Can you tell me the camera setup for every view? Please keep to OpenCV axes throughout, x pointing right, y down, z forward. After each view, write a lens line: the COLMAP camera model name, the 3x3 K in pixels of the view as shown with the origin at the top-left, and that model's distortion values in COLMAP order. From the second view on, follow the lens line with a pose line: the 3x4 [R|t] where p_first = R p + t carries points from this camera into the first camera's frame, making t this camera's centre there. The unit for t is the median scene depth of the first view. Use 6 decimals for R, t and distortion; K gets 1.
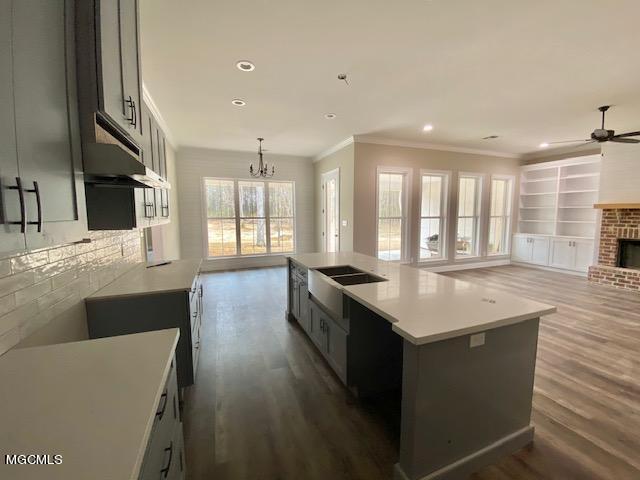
lens RADIAL K [[261.2, 0, 317.3], [0, 261.2, 238.3], [0, 0, 1]] dist [0.007859, -0.014810]
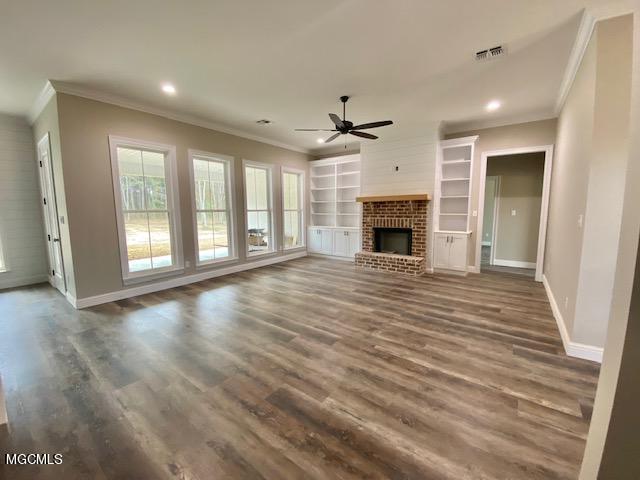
lens RADIAL K [[258.5, 0, 318.8], [0, 258.5, 238.5], [0, 0, 1]] dist [0.037811, -0.032716]
pose [[0.849668, -0.059432, 0.523959, 0.295319], [0.050125, 0.998232, 0.031944, 0.000419], [-0.524931, -0.000878, 0.851145, 0.114612]]
